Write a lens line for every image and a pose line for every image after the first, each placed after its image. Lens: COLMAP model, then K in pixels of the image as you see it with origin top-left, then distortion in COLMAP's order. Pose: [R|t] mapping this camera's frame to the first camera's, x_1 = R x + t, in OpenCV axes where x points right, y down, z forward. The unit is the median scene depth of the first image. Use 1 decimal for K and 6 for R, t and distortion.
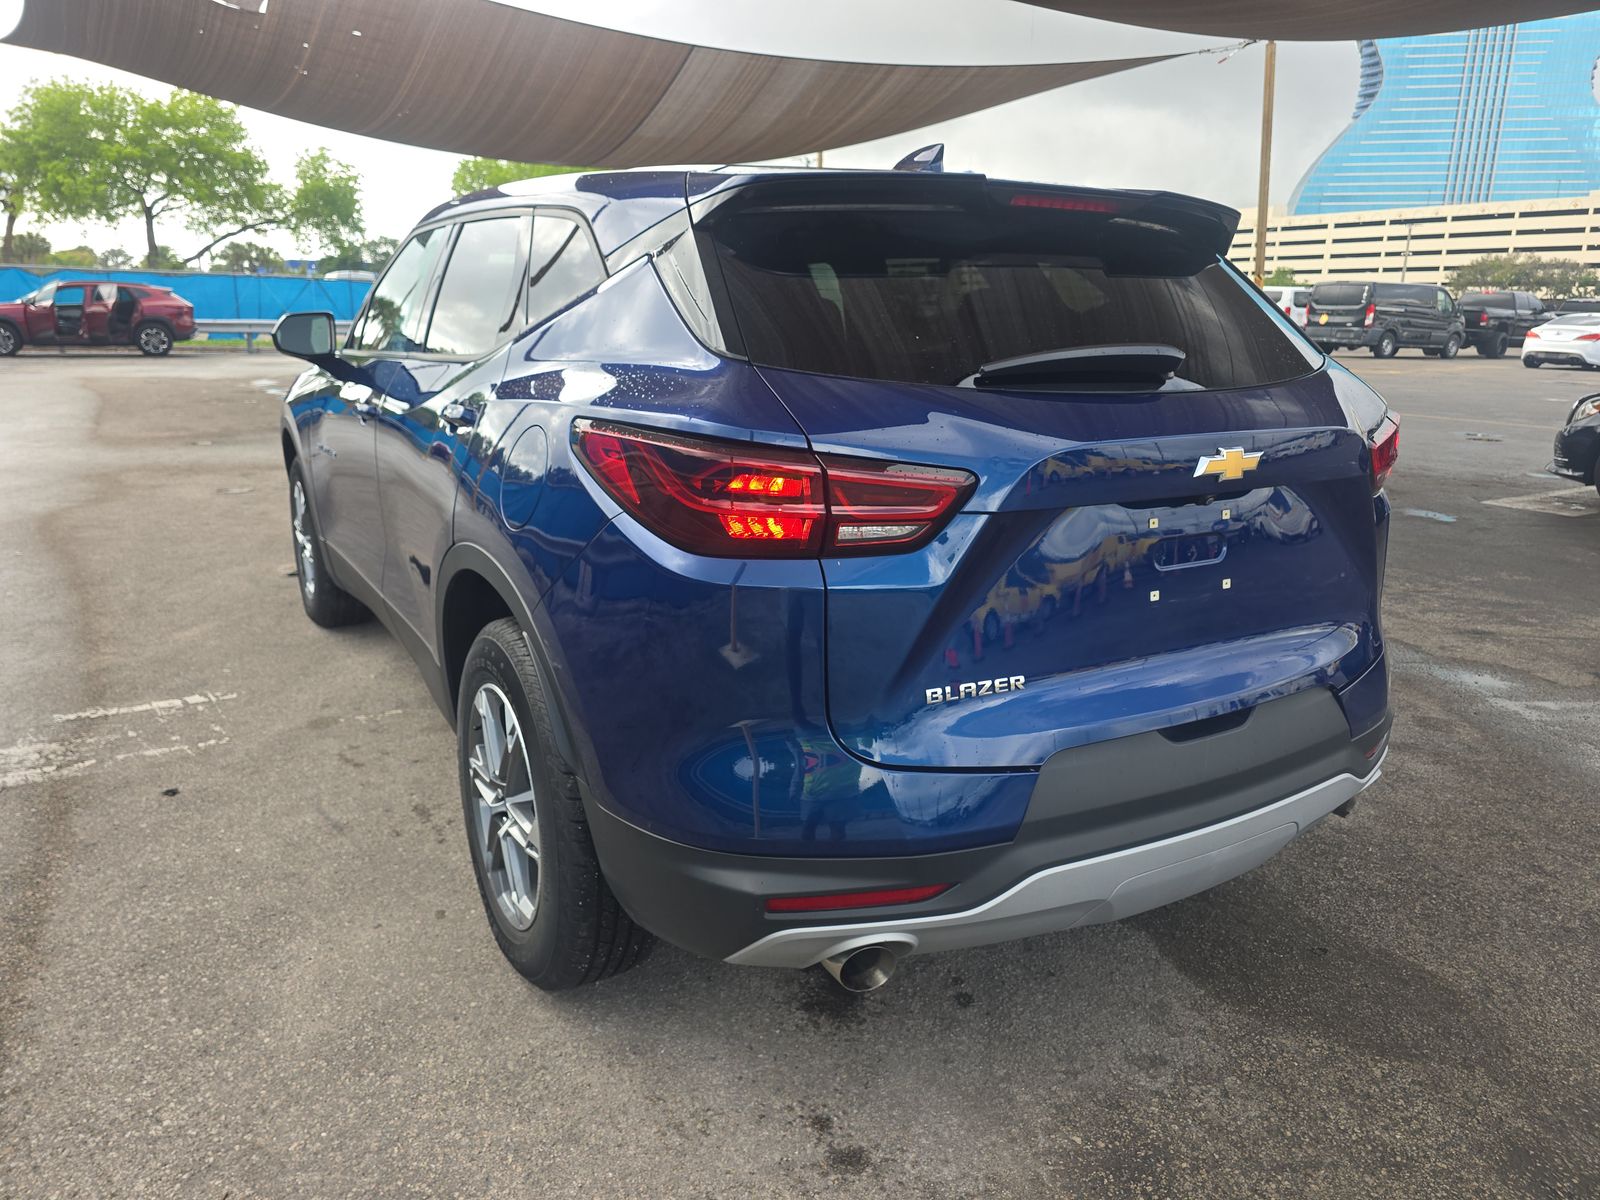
lens RADIAL K [[1069.2, 0, 811.1], [0, 1069.2, 600.9], [0, 0, 1]] dist [0.019321, -0.030321]
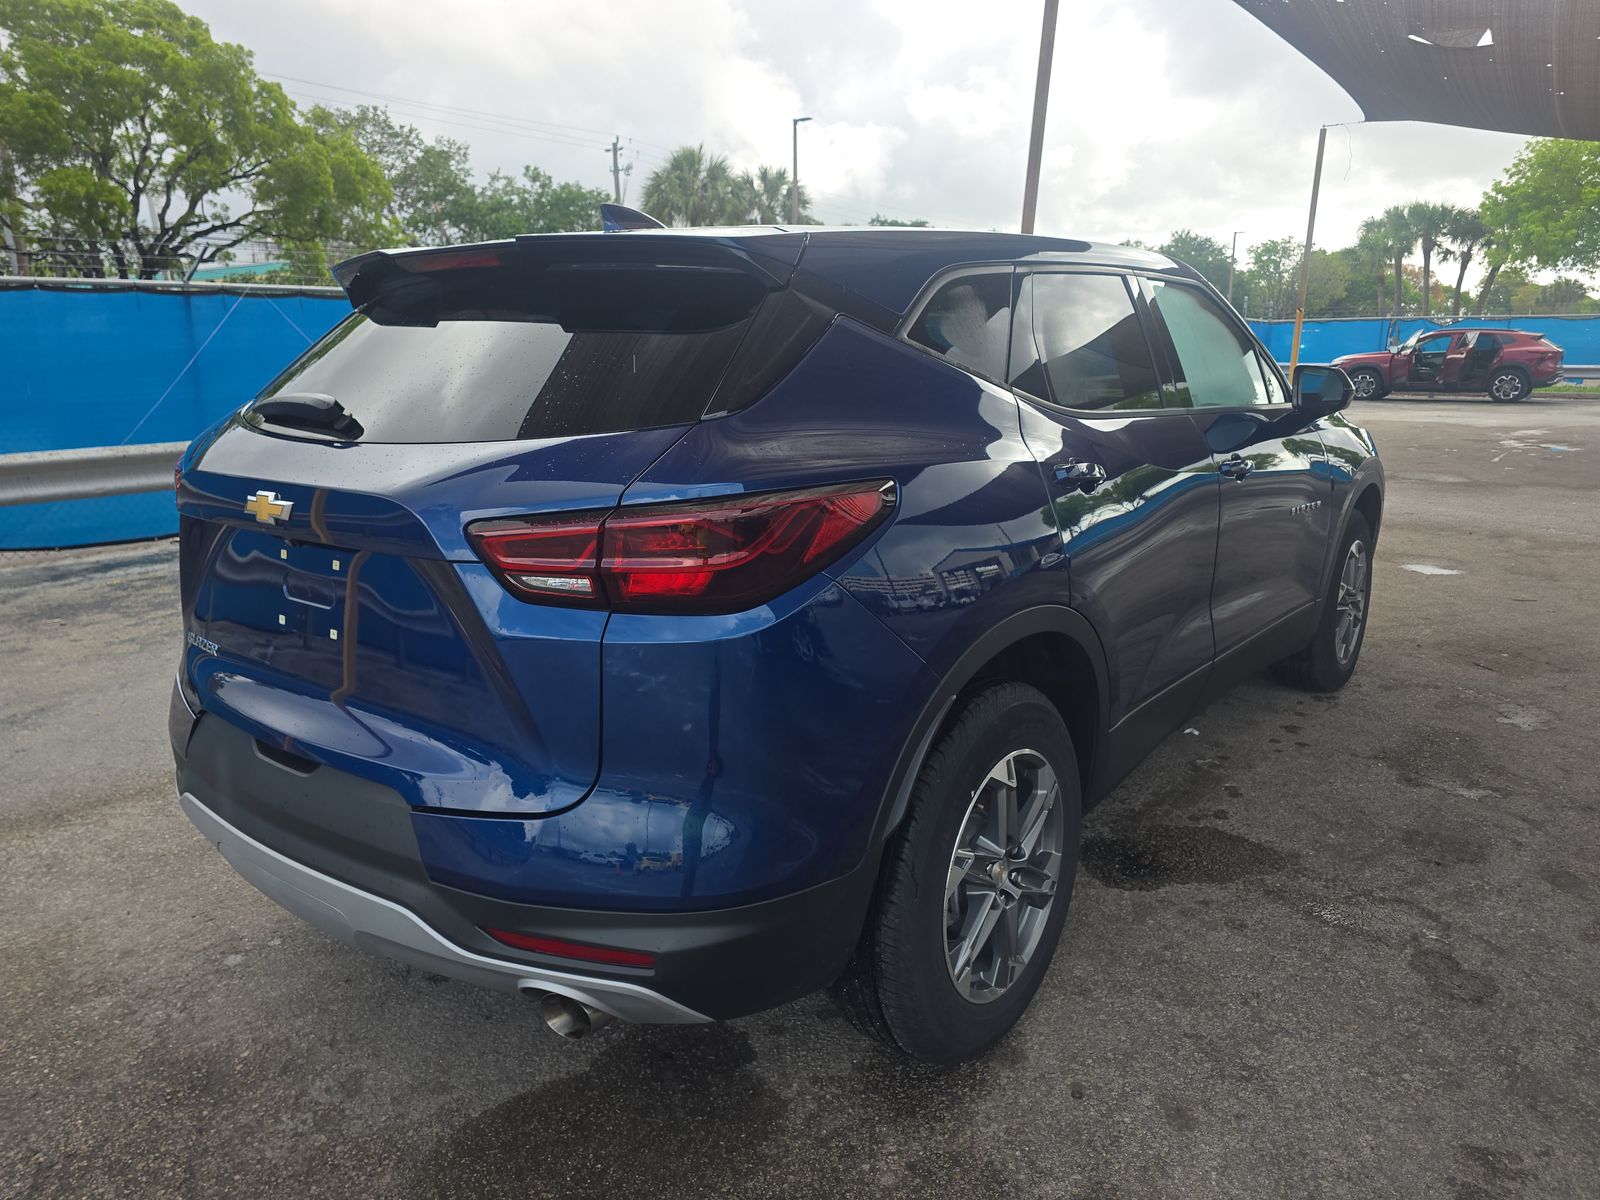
lens RADIAL K [[1069.2, 0, 811.1], [0, 1069.2, 600.9], [0, 0, 1]] dist [0.019321, -0.030321]
pose [[0.365377, 0.182171, -0.912860, 0.091437], [-0.217511, 0.970224, 0.106559, -0.016911], [0.905091, 0.159623, 0.394121, 0.060955]]
